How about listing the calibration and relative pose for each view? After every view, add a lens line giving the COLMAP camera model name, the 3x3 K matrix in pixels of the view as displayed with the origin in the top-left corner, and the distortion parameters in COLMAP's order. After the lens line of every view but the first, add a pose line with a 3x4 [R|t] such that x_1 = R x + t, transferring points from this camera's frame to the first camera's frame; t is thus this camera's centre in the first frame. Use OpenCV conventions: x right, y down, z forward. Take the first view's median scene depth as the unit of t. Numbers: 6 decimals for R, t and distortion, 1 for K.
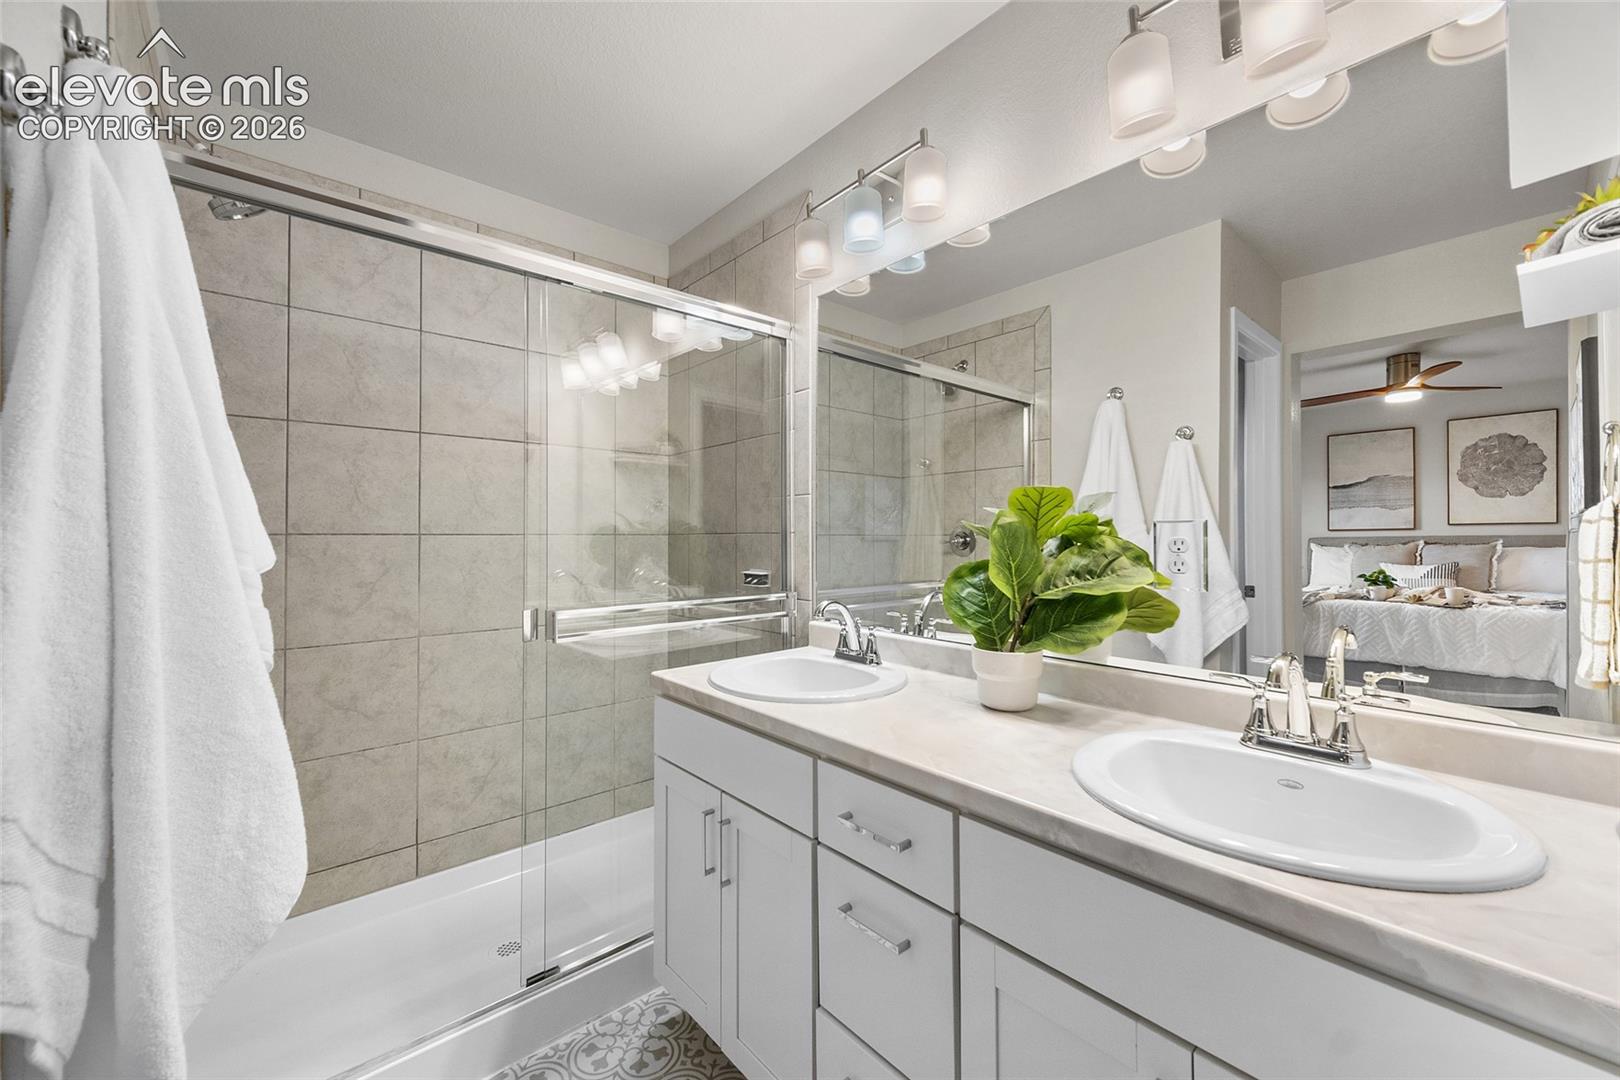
lens RADIAL K [[623.6, 0, 807.0], [0, 623.6, 532.4], [0, 0, 1]] dist [0.006606, 0.000065]
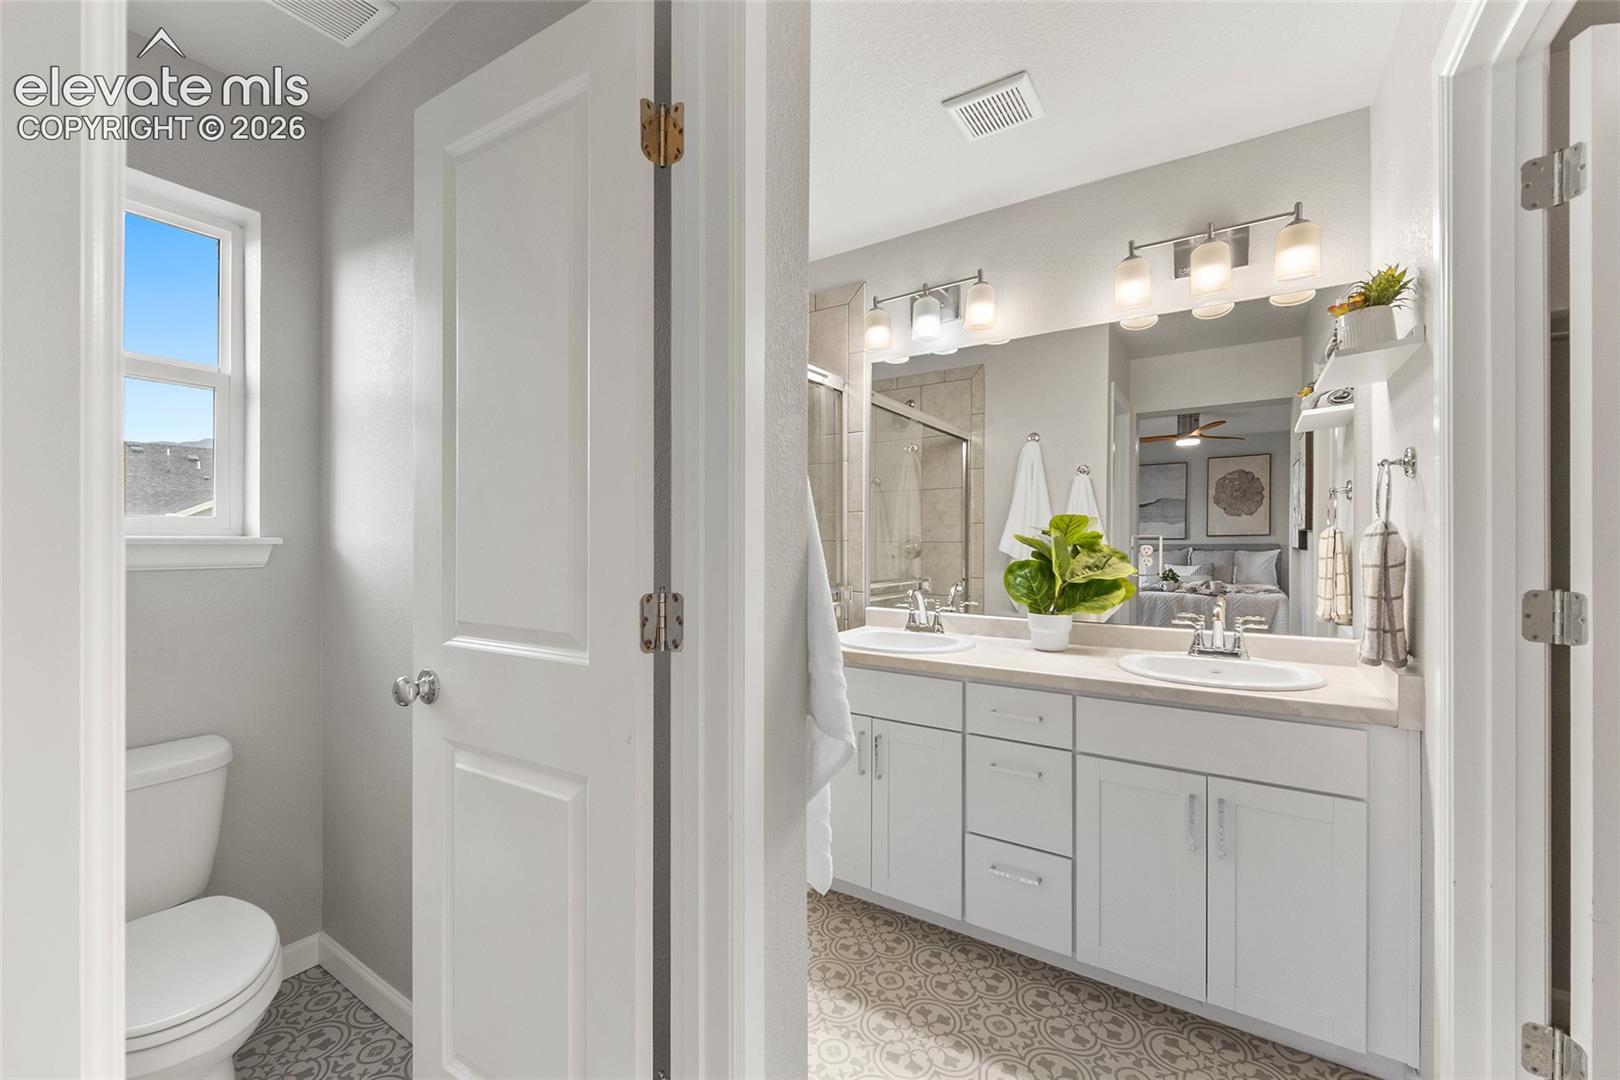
lens RADIAL K [[642.1, 0, 811.9], [0, 642.1, 543.0], [0, 0, 1]] dist [0.002984, 0.000173]
pose [[0.962922, 0.004899, 0.269736, -0.340130], [-0.007497, 0.999935, 0.008606, -0.003672], [-0.269676, -0.010309, 0.962896, -0.204732]]
